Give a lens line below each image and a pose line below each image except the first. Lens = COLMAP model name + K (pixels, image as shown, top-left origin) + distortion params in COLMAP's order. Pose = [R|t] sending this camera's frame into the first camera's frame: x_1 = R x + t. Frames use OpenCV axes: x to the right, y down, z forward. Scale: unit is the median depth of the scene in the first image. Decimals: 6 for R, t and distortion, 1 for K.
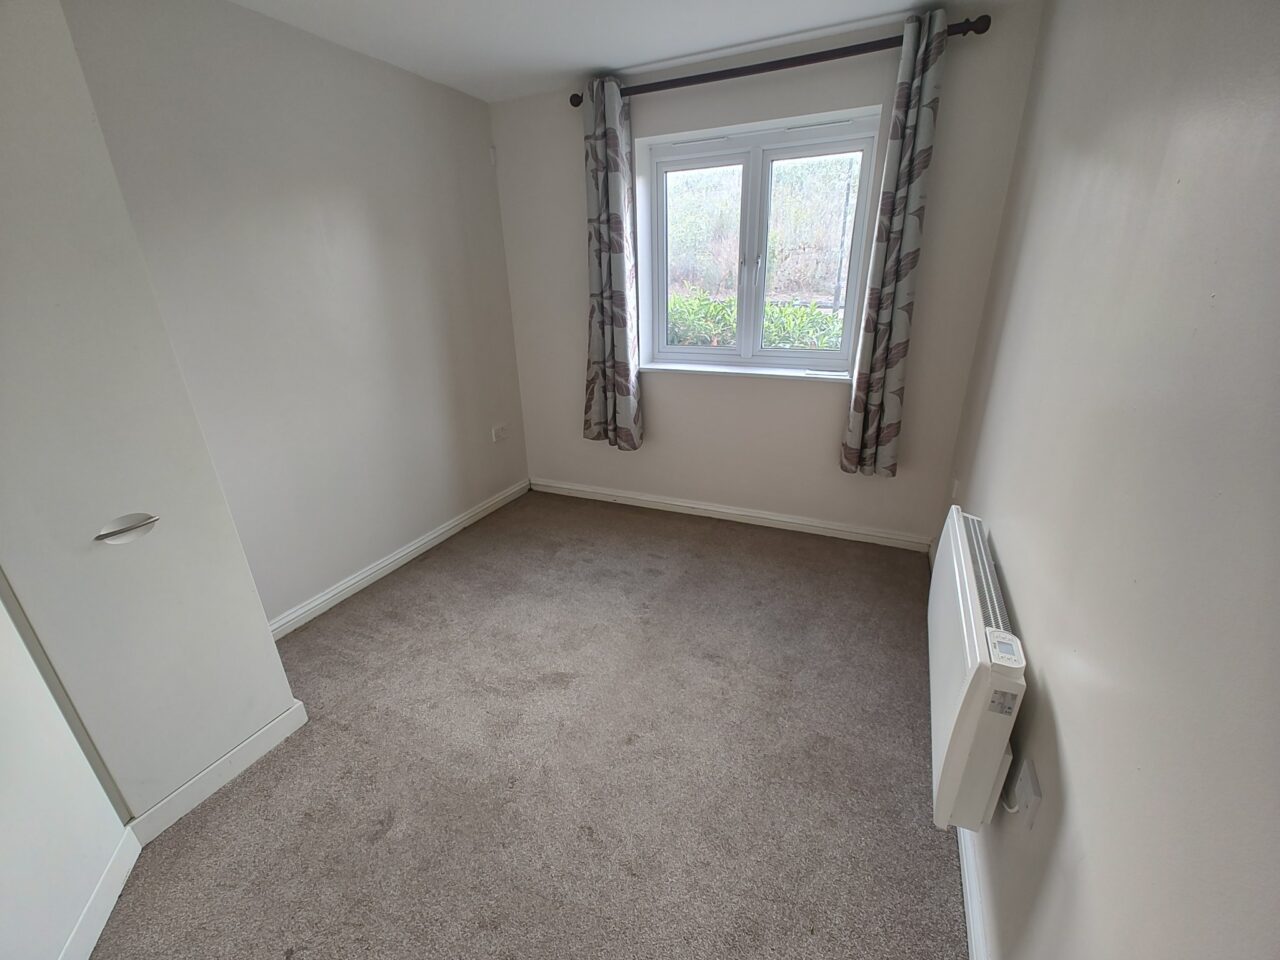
lens RADIAL K [[532.4, 0, 640.0], [0, 532.4, 480.0], [0, 0, 1]] dist [0.005519, 0.000340]
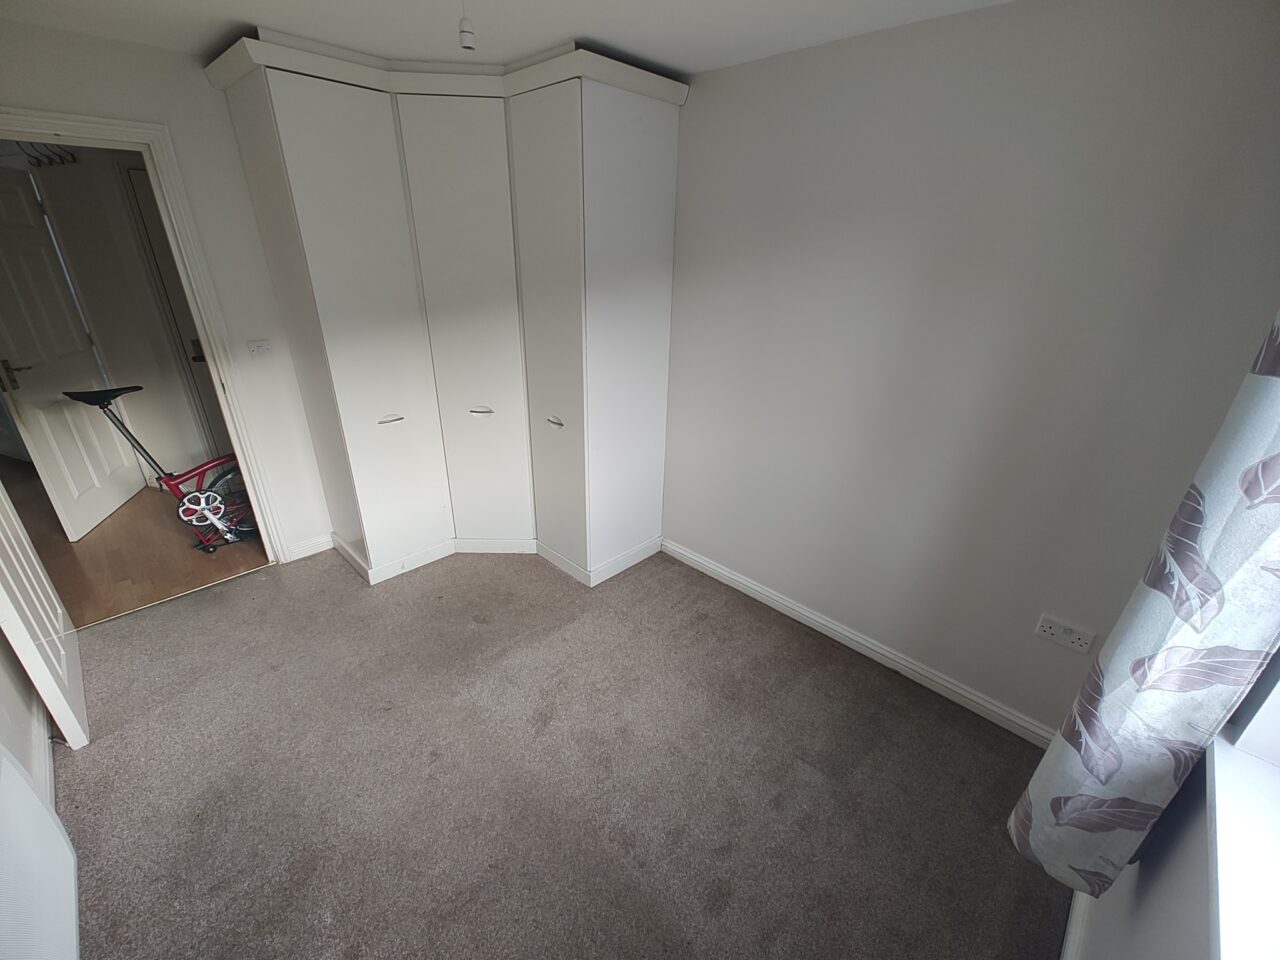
lens RADIAL K [[532.4, 0, 640.0], [0, 532.4, 480.0], [0, 0, 1]] dist [0.005519, 0.000340]
pose [[-0.331699, 0.396413, -0.856056, 0.379992], [-0.357666, 0.786841, 0.502948, -0.448583], [0.872955, 0.473010, -0.119211, 0.847548]]
